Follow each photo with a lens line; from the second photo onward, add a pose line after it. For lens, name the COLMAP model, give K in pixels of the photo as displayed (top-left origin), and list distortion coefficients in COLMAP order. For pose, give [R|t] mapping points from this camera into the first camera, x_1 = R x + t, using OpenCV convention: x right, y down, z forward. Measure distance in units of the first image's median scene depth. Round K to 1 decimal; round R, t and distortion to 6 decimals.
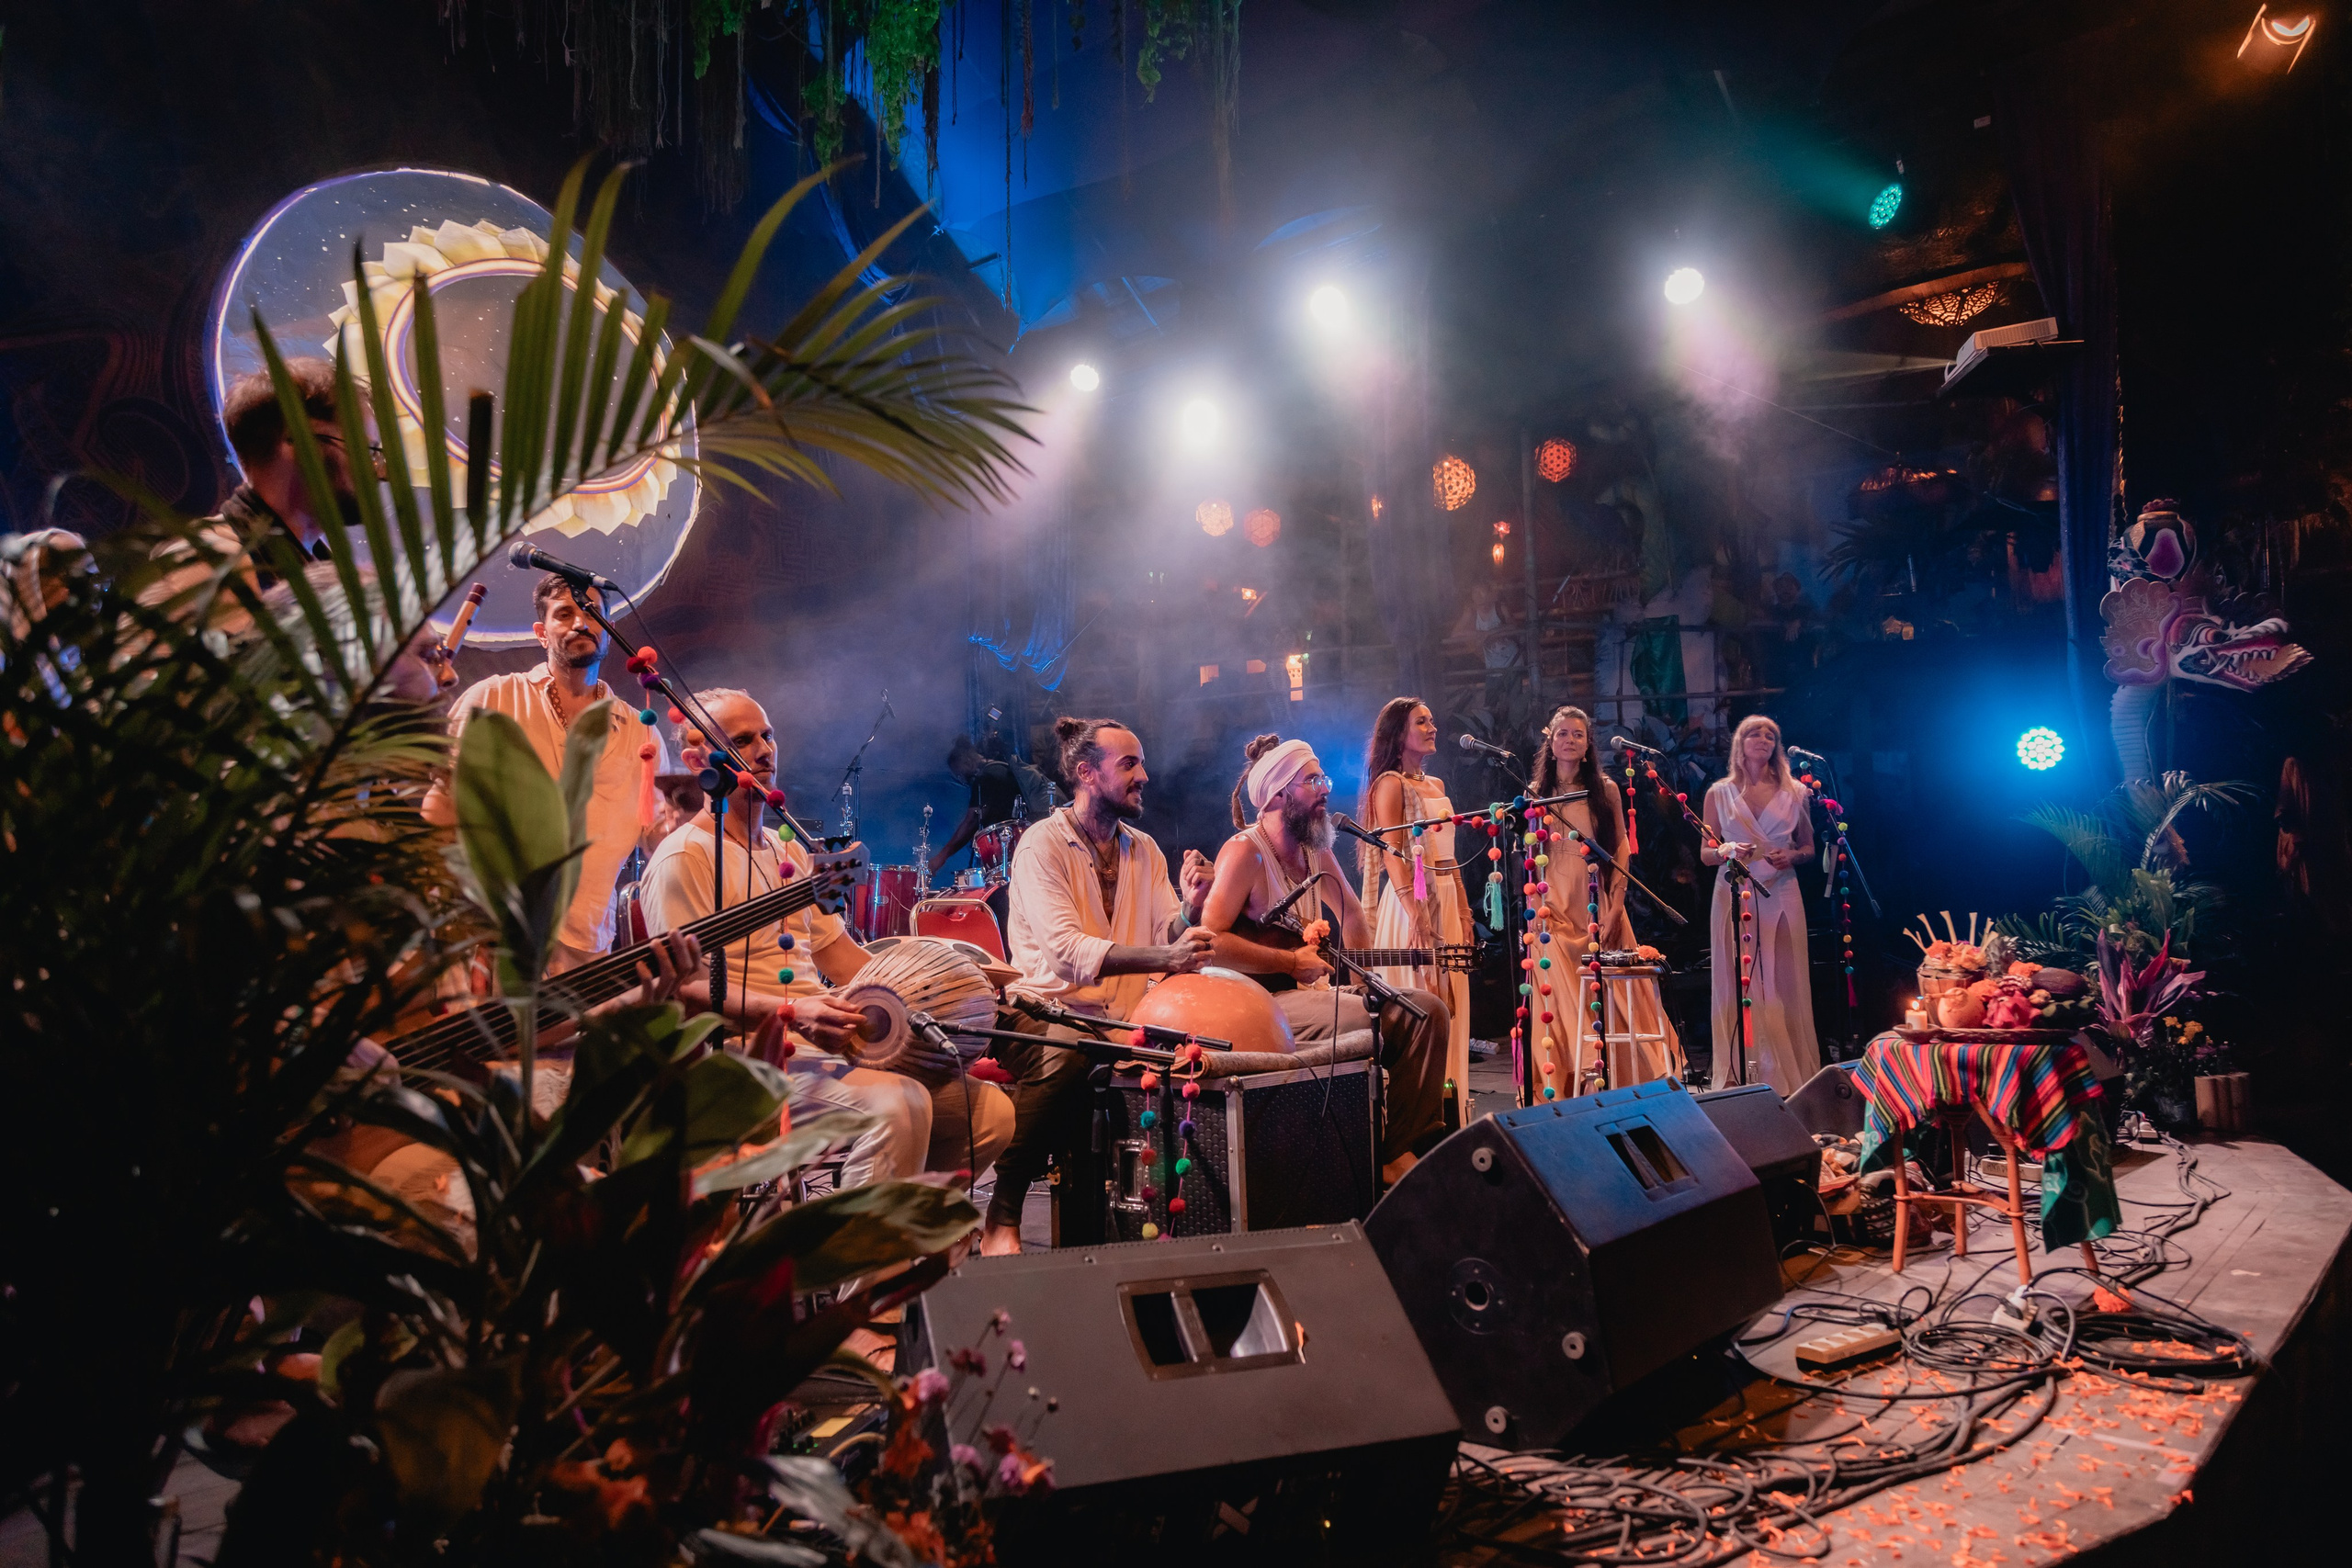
lens RADIAL K [[1566.5, 0, 1174.2], [0, 1566.5, 791.3], [0, 0, 1]] dist [0.005152, -0.000519]
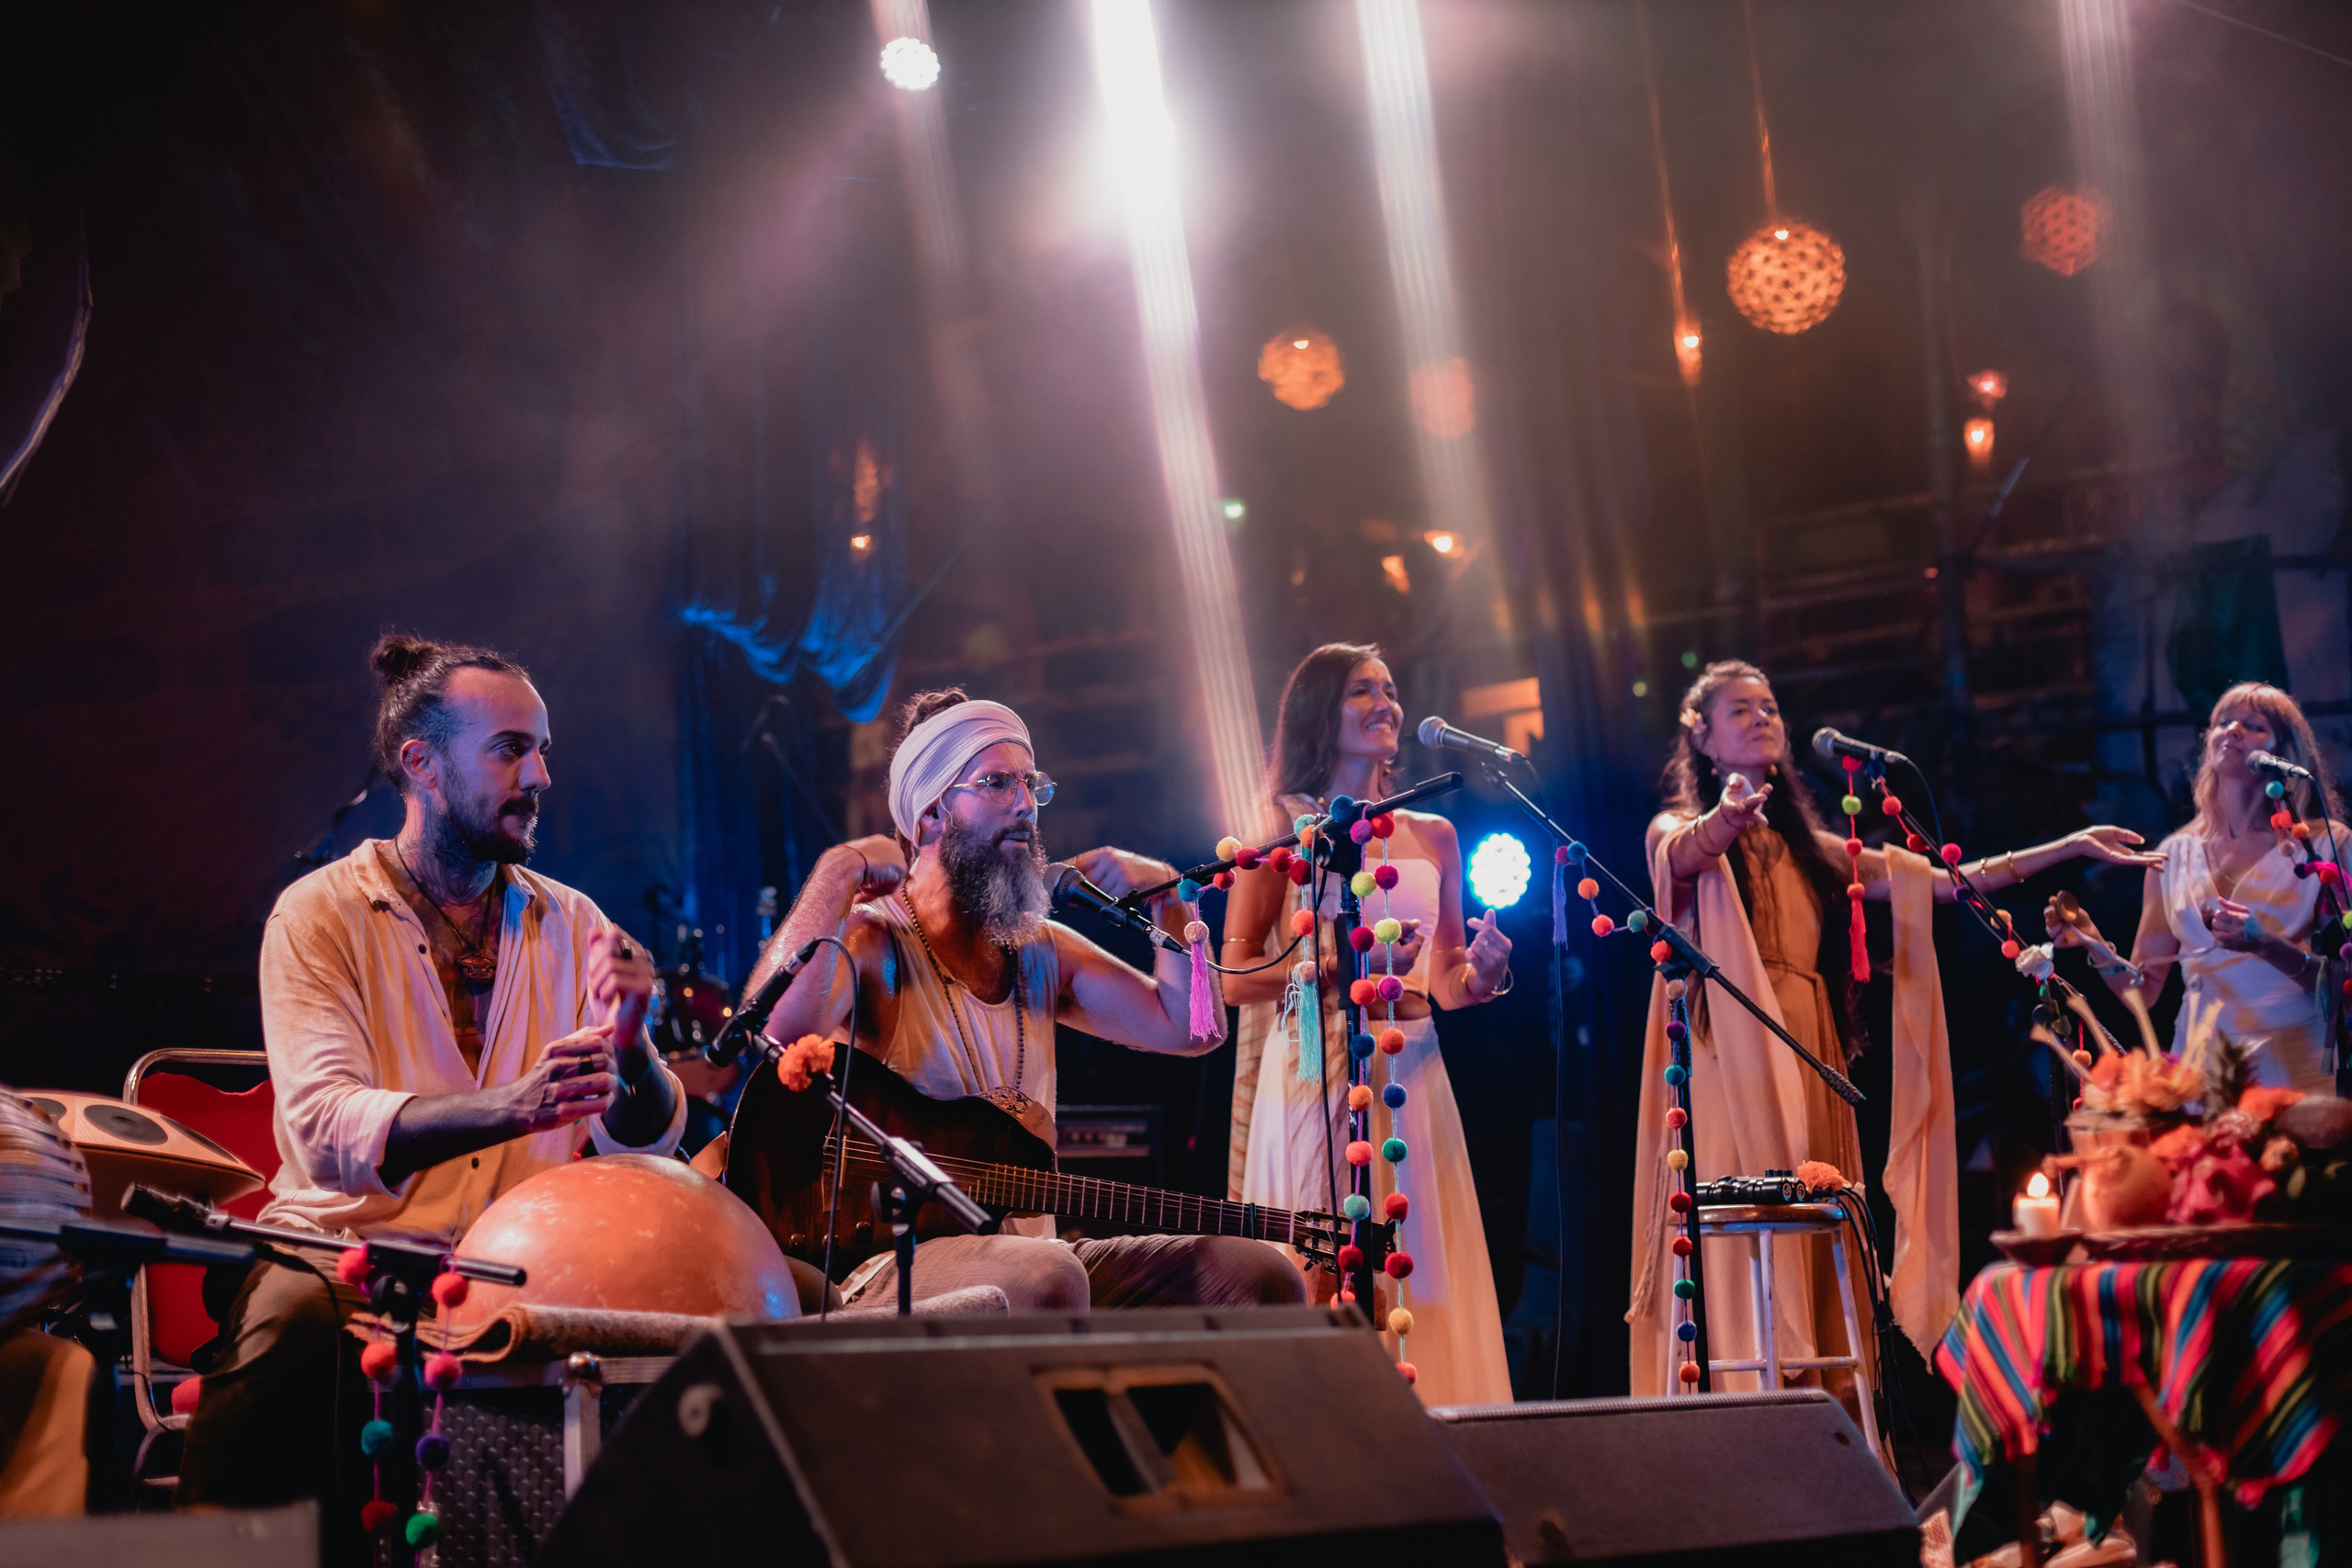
lens RADIAL K [[3407.6, 0, 1181.8], [0, 3407.6, 780.0], [0, 0, 1]] dist [-0.008650, -0.044887]
pose [[0.996461, -0.023146, -0.080808, 0.310304], [0.017430, 0.997342, -0.070742, 0.085173], [0.082231, 0.069083, 0.994216, -0.025395]]
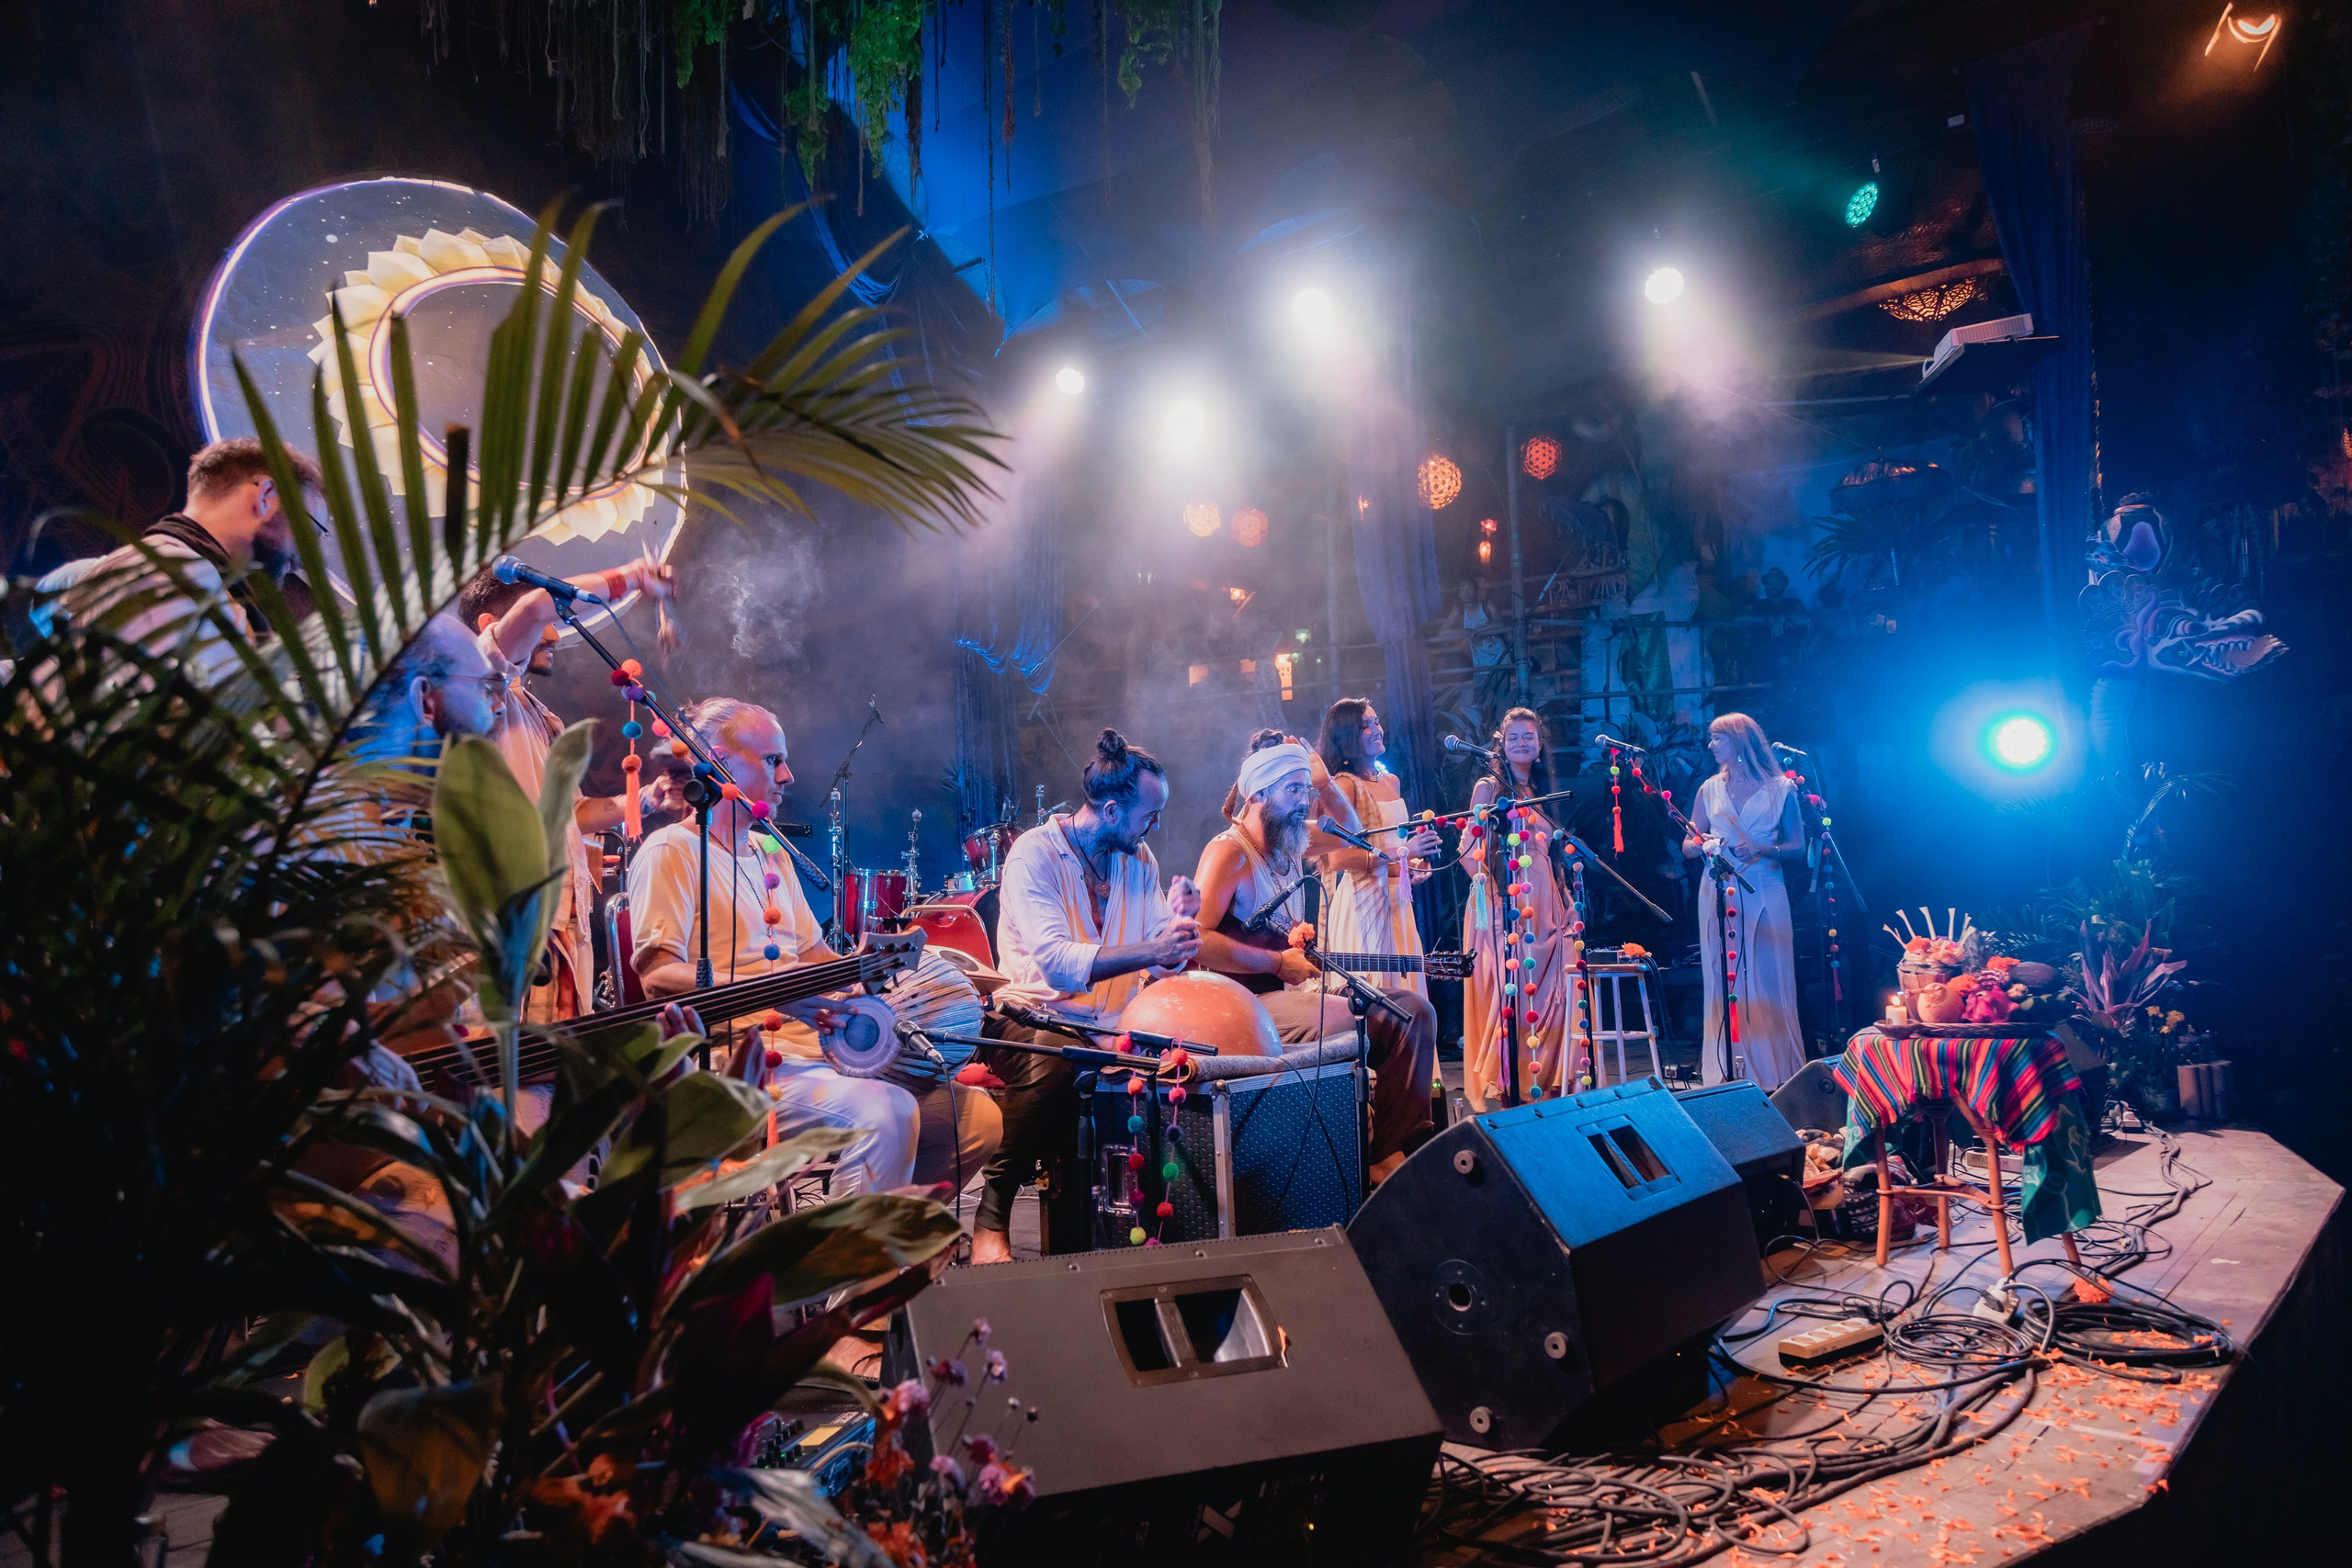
lens RADIAL K [[1568.0, 0, 1175.9], [0, 1568.0, 780.7], [0, 0, 1]] dist [0.000210, 0.003292]
pose [[0.999917, -0.011345, 0.006171, 0.005548], [0.011381, 0.999918, -0.005855, -0.004377], [-0.006104, 0.005925, 0.999964, -0.006467]]
